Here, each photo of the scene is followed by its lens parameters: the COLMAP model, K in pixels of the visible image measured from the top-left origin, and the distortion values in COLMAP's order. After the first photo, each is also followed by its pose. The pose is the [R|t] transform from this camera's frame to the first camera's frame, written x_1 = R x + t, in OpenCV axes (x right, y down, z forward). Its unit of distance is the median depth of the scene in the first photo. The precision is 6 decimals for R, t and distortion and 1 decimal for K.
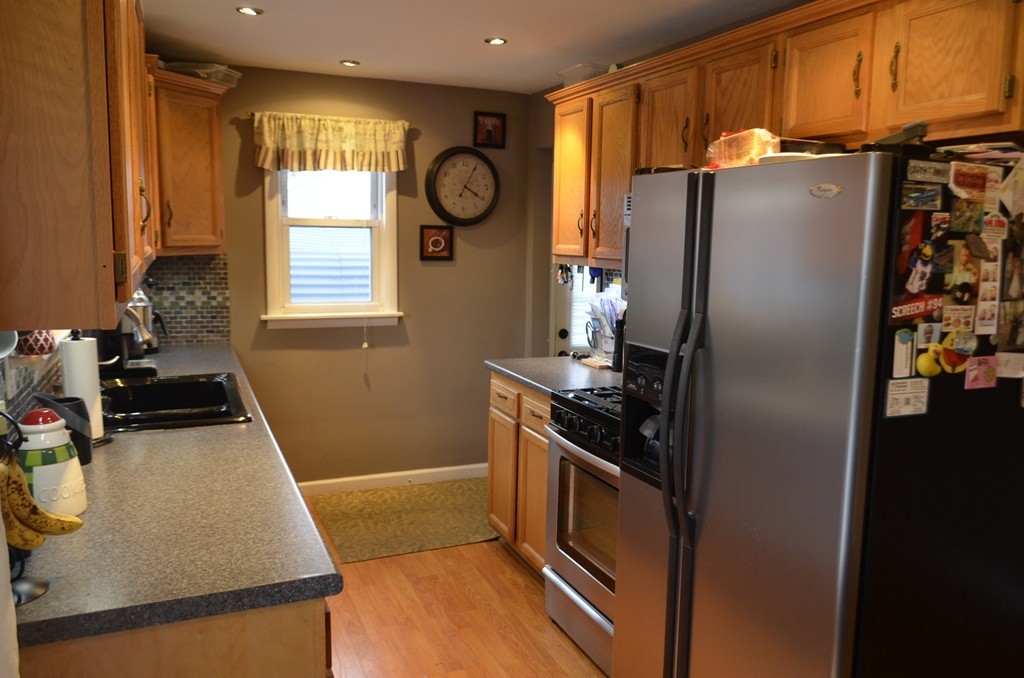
lens RADIAL K [[795.0, 0, 517.8], [0, 795.0, 338.4], [0, 0, 1]] dist [-0.013042, 0.006711]
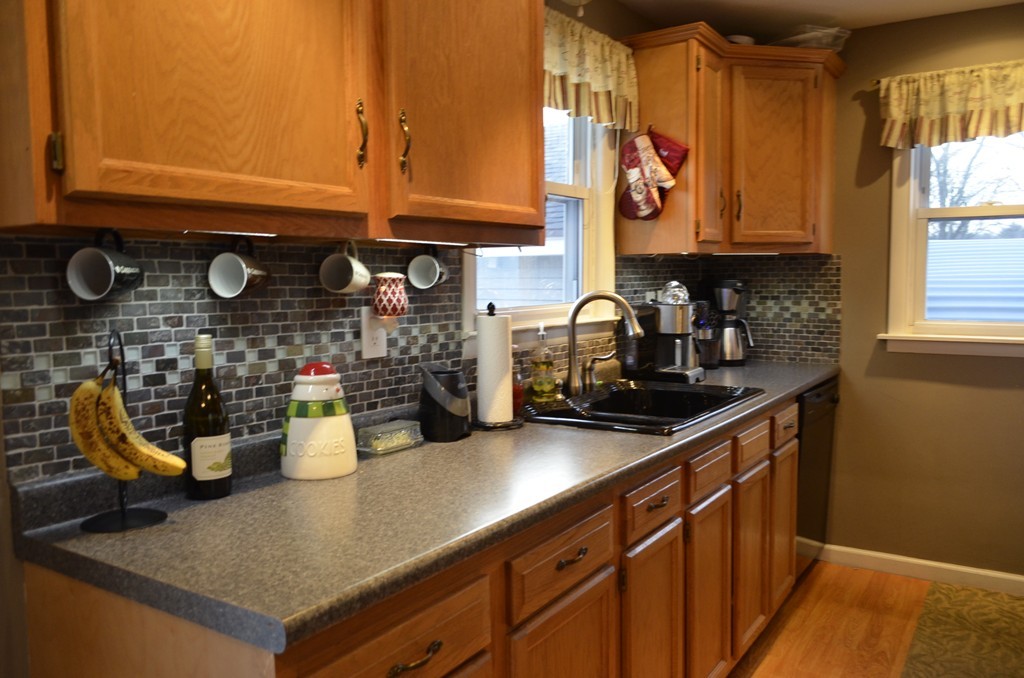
lens RADIAL K [[795.0, 0, 517.8], [0, 795.0, 338.4], [0, 0, 1]] dist [-0.013042, 0.006711]
pose [[0.556214, 0.041118, -0.830021, 0.137779], [-0.093833, 0.995496, -0.013563, 0.021097], [0.825725, 0.085427, 0.557567, 0.269615]]
